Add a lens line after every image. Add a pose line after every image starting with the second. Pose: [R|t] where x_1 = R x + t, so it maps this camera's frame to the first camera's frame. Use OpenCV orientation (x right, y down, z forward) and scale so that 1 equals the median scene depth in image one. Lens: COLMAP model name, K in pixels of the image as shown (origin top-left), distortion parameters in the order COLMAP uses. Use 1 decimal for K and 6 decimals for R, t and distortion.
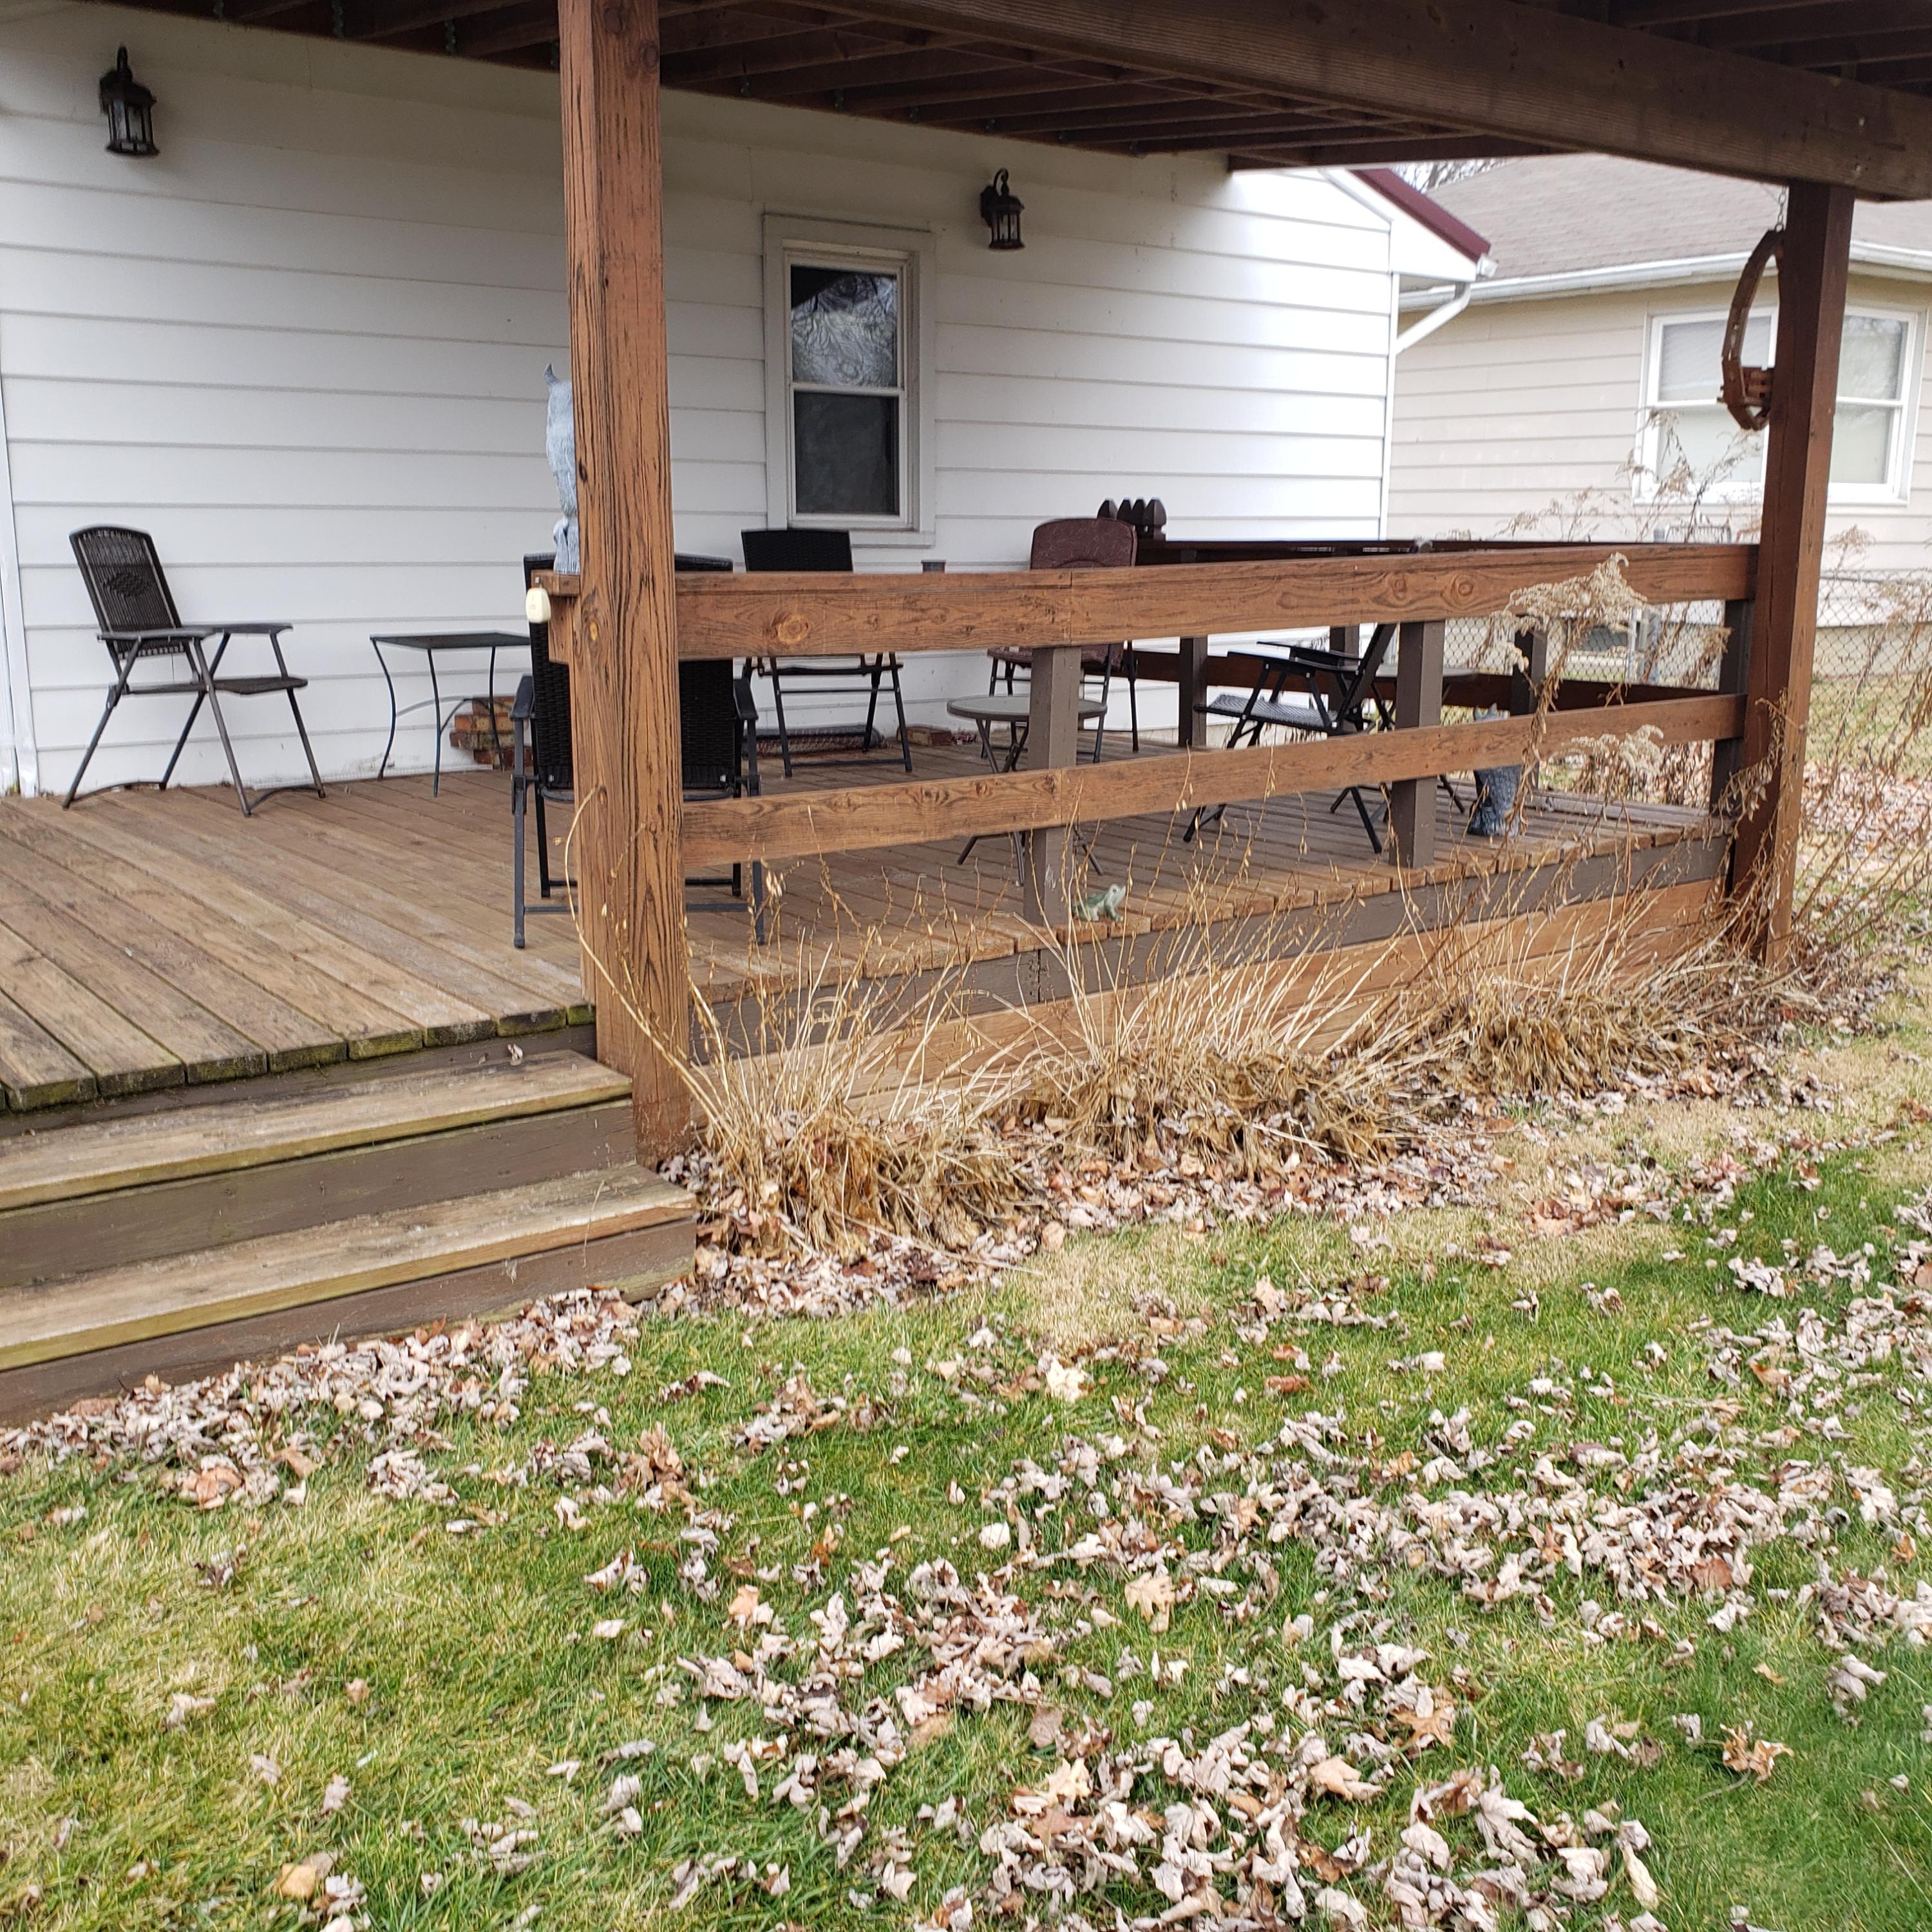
lens RADIAL K [[1985.1, 0, 992.1], [0, 1985.1, 969.7], [0, 0, 1]] dist [0.101699, -0.182590]
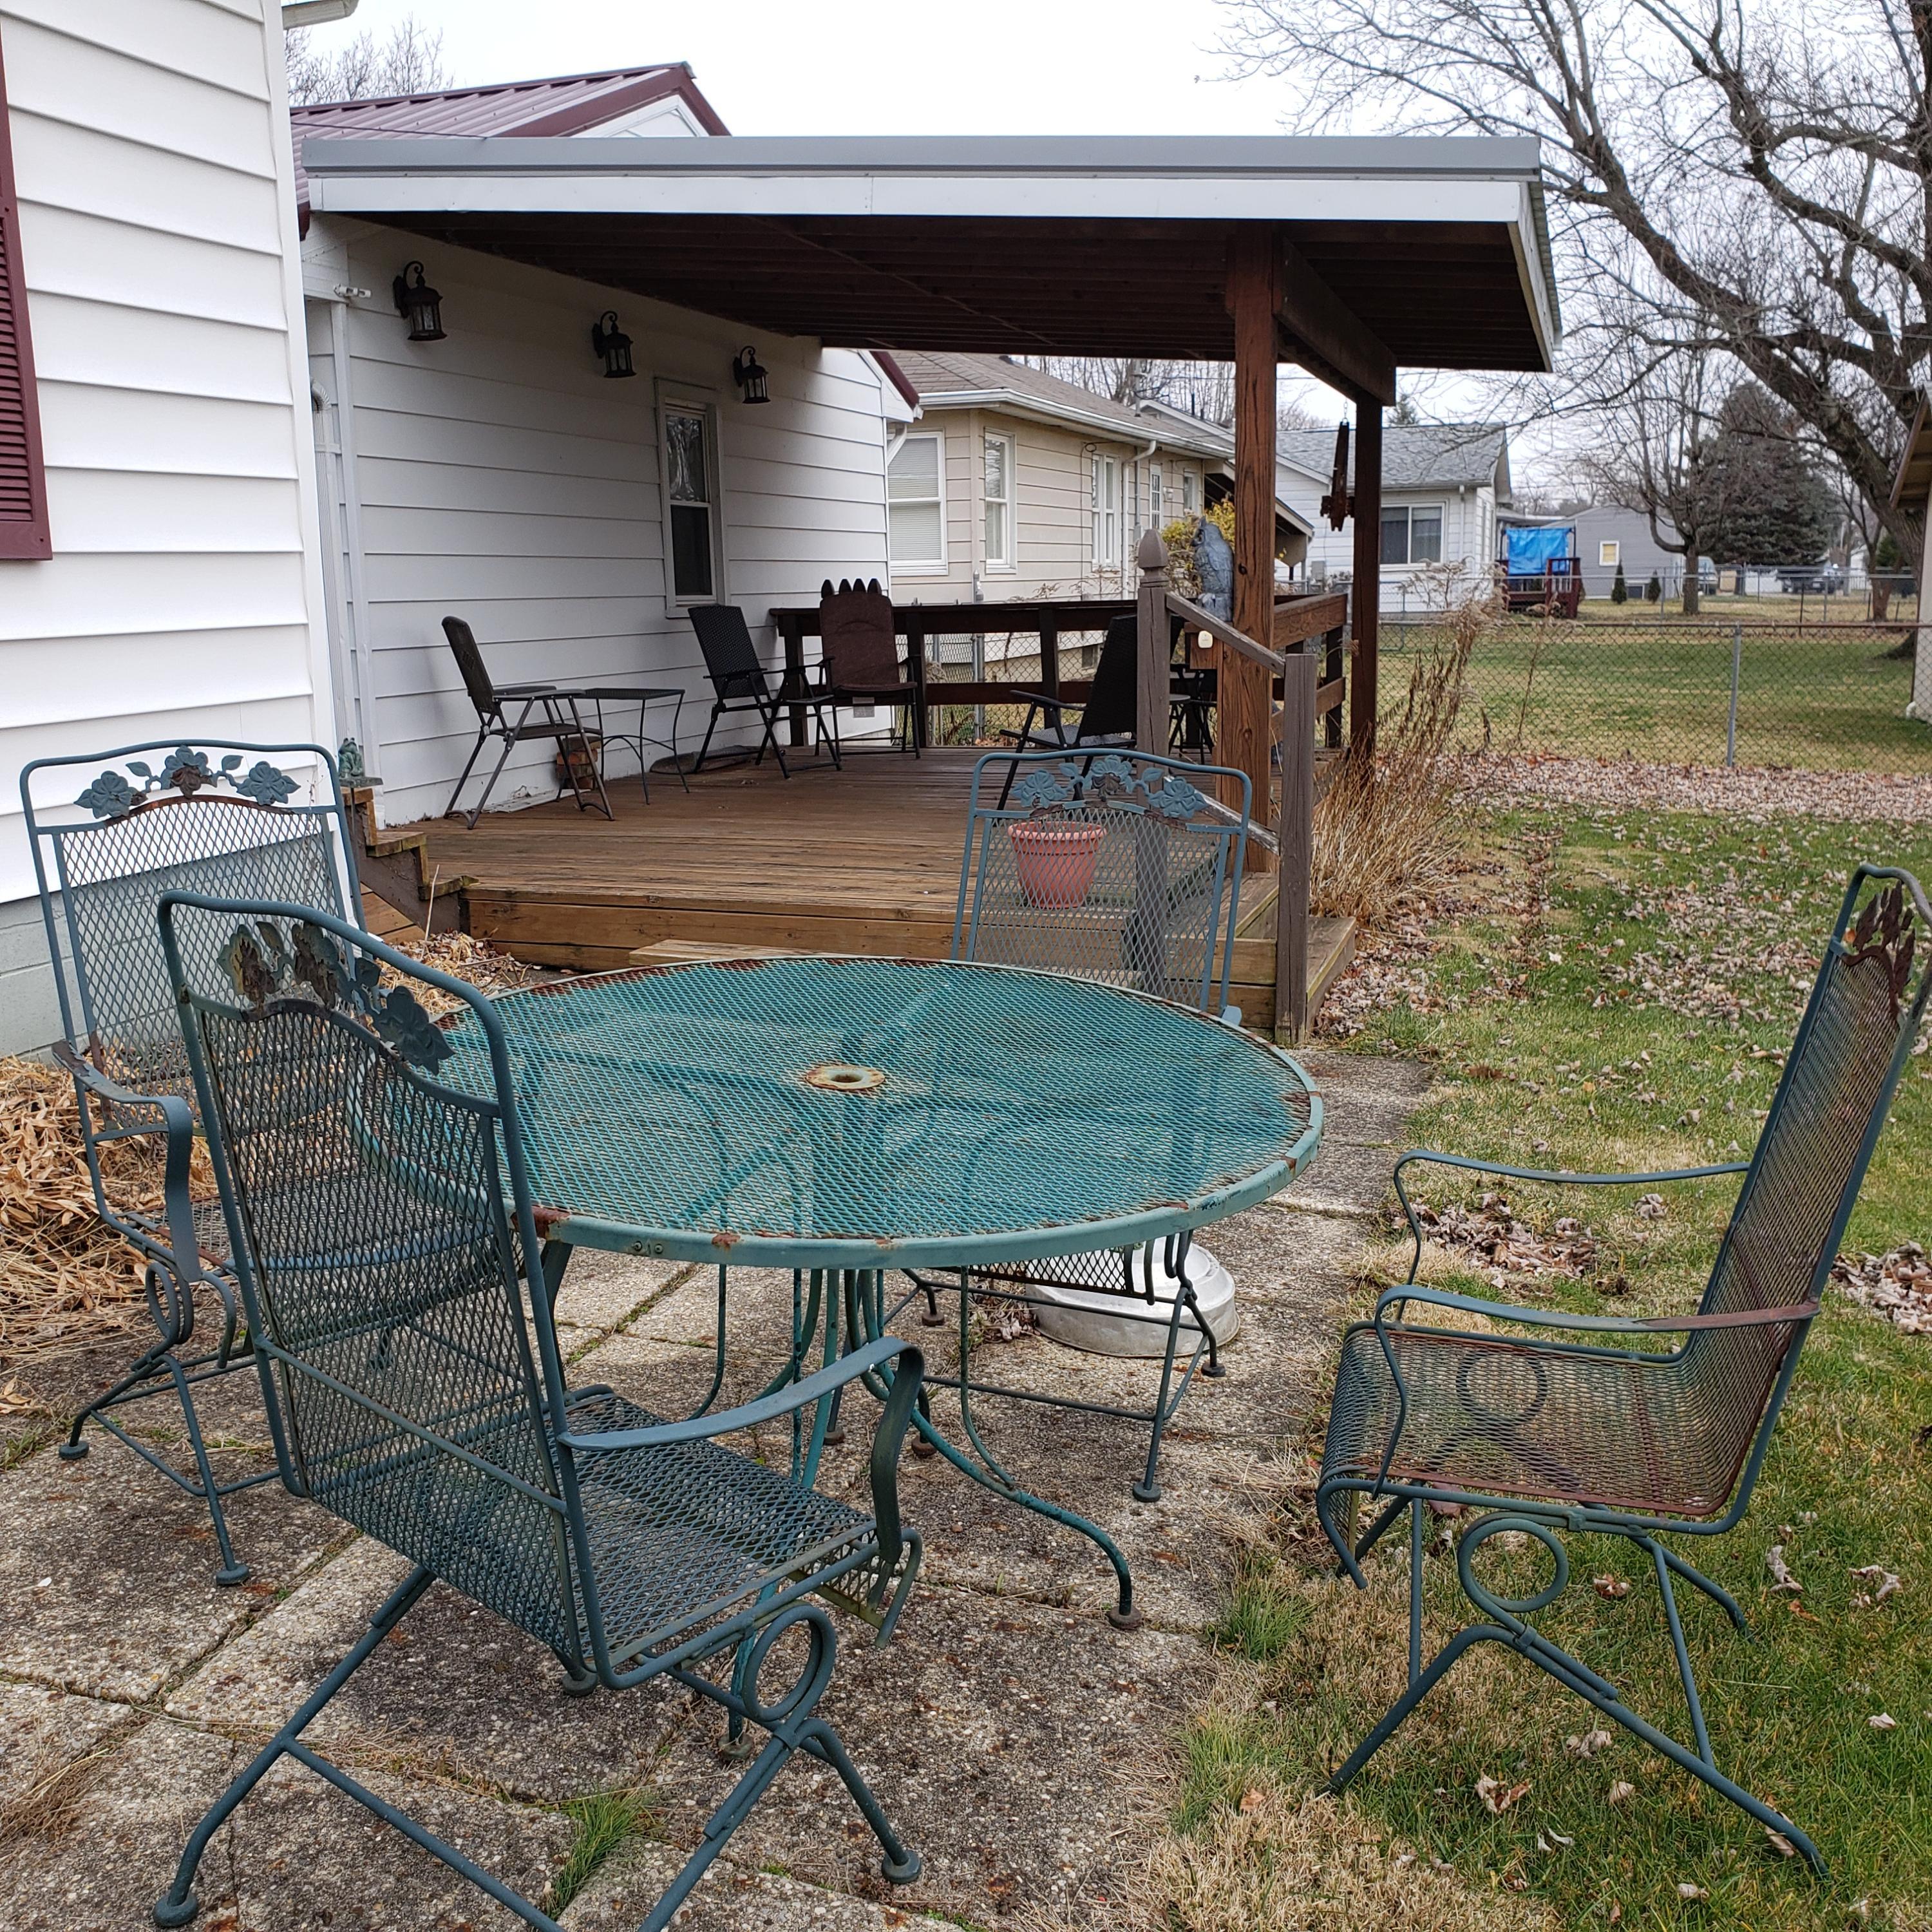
lens RADIAL K [[2000.5, 0, 1005.6], [0, 2000.5, 968.5], [0, 0, 1]] dist [0.067615, -0.178650]
pose [[0.805785, -0.137968, 0.575913, -1.499801], [0.158919, 0.987190, 0.014145, 0.073304], [-0.570487, 0.080126, 0.817389, -0.431803]]
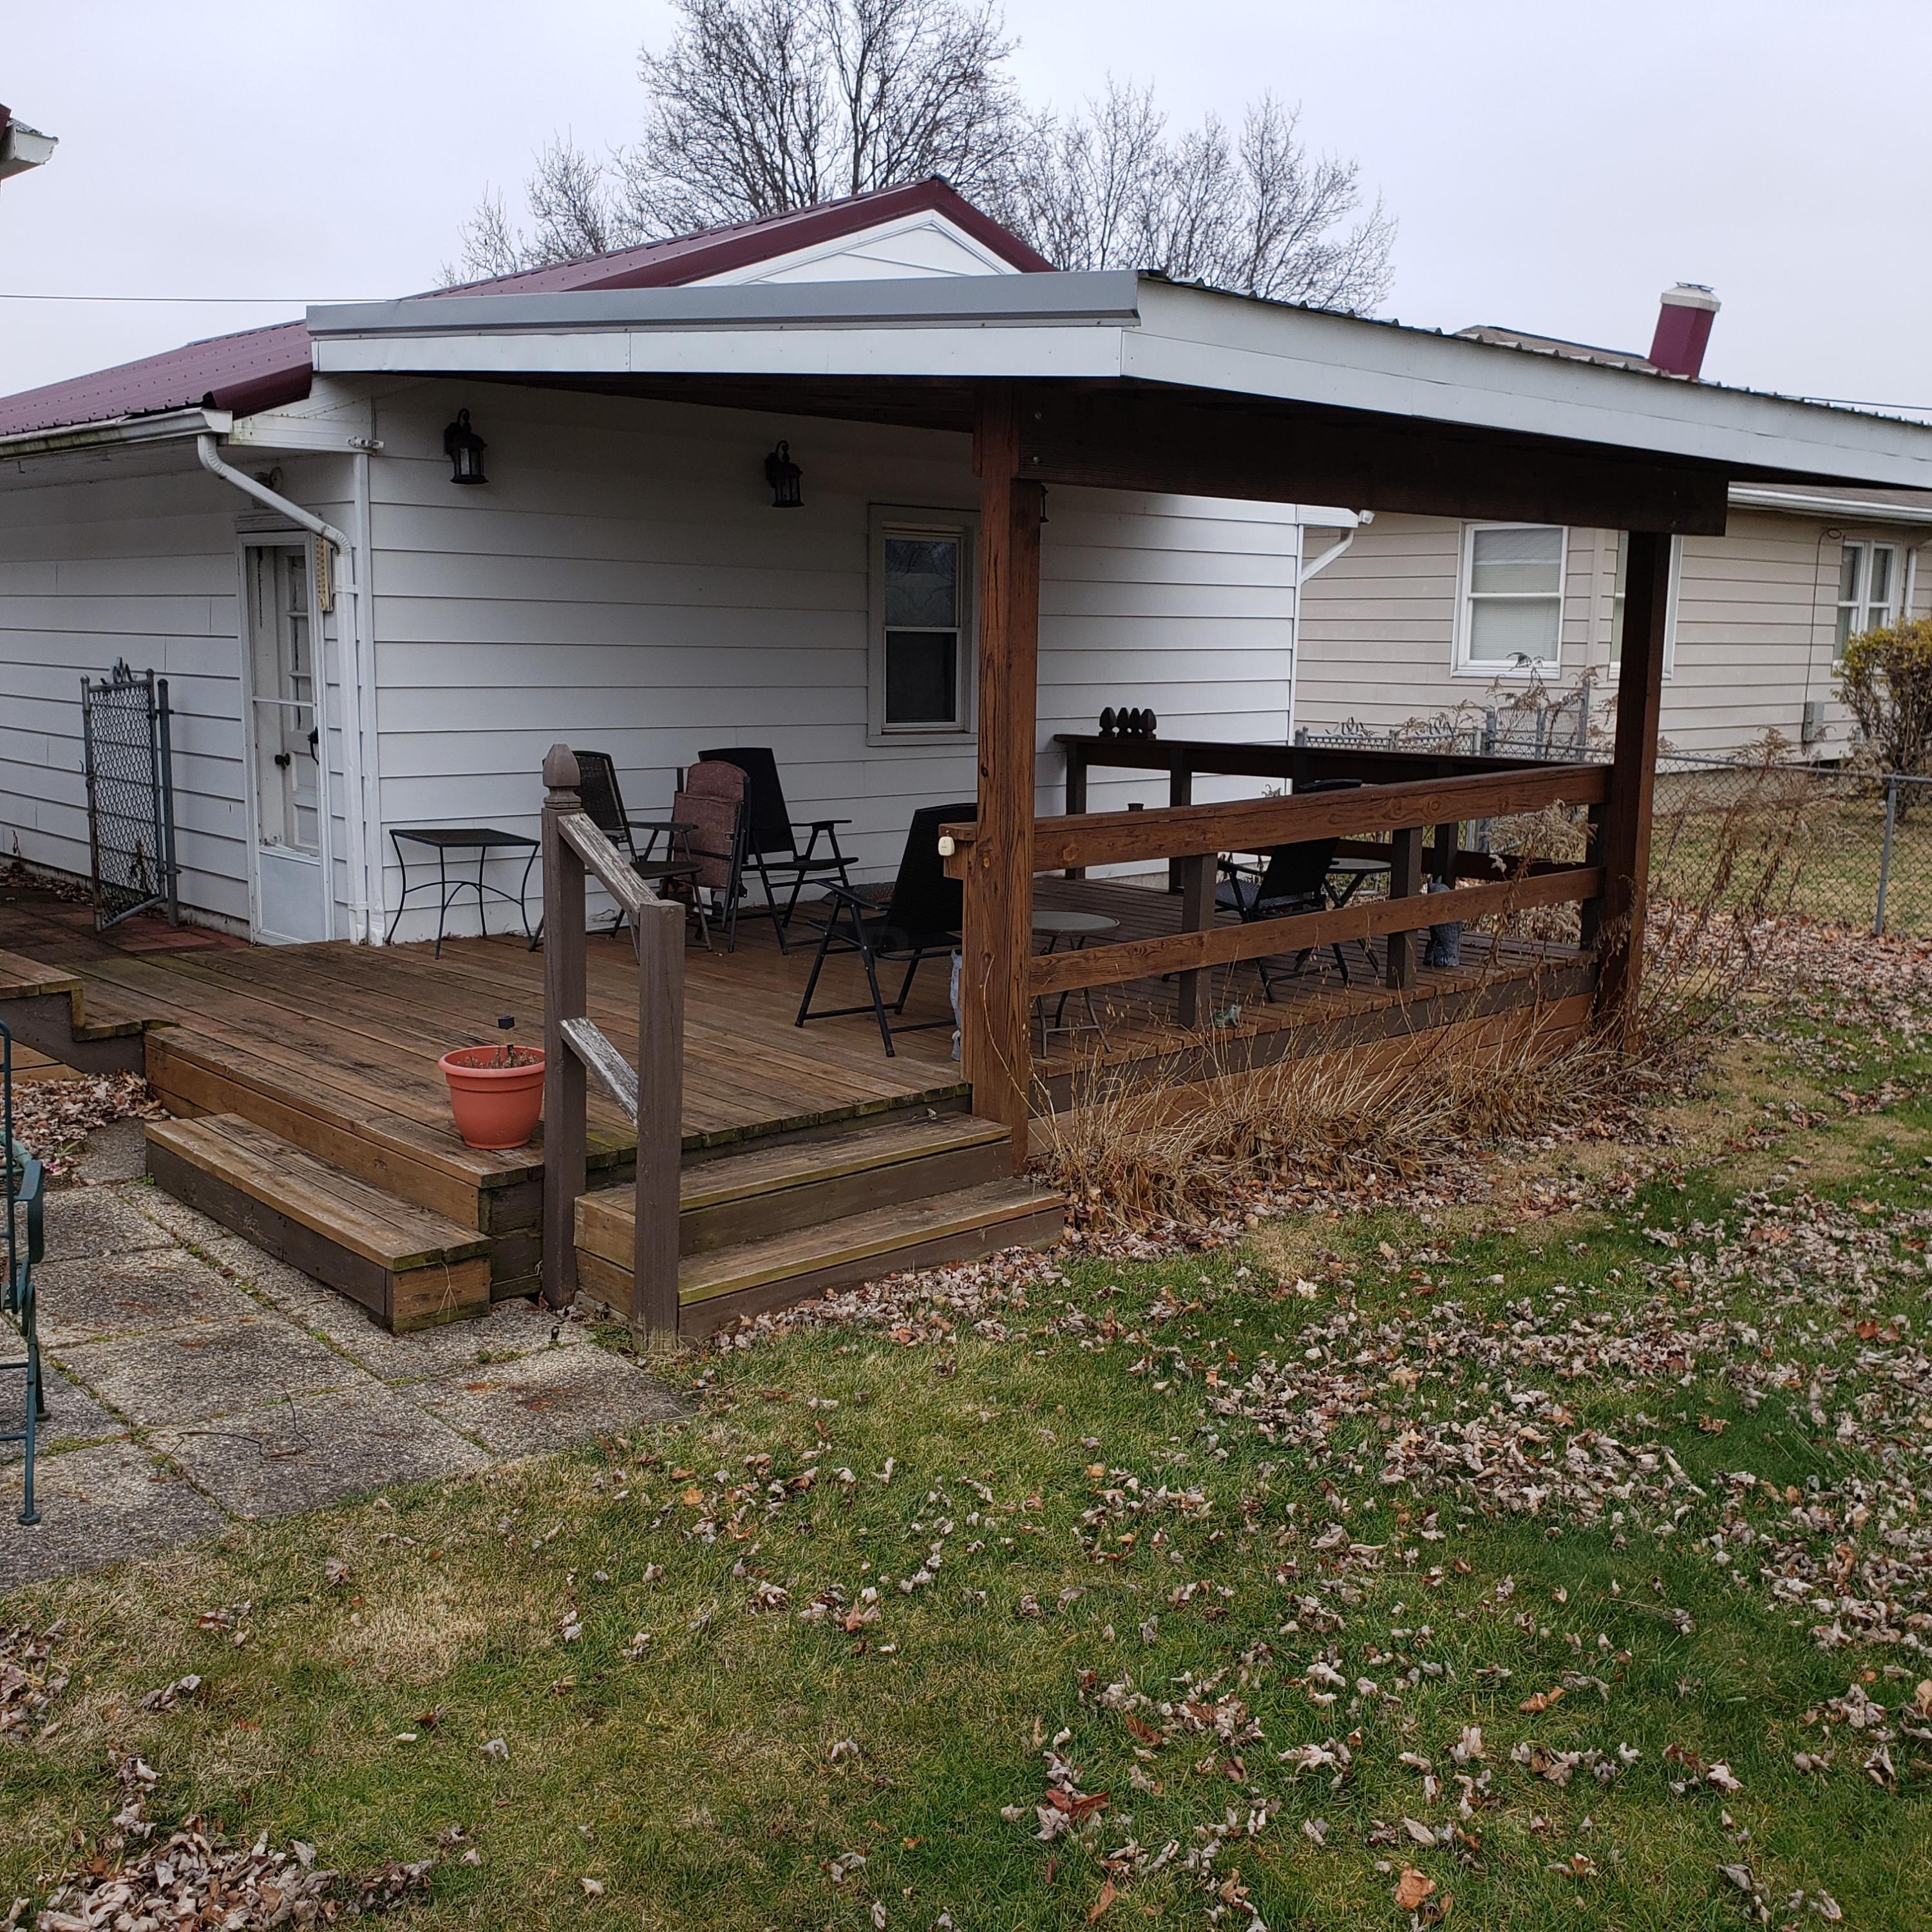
lens RADIAL K [[1996.2, 0, 963.9], [0, 1996.2, 986.1], [0, 0, 1]] dist [0.089285, -0.198988]
pose [[0.994693, -0.011209, 0.102271, -0.373339], [0.015783, 0.998906, -0.044022, 0.009418], [-0.101665, 0.045402, 0.993782, -0.628596]]
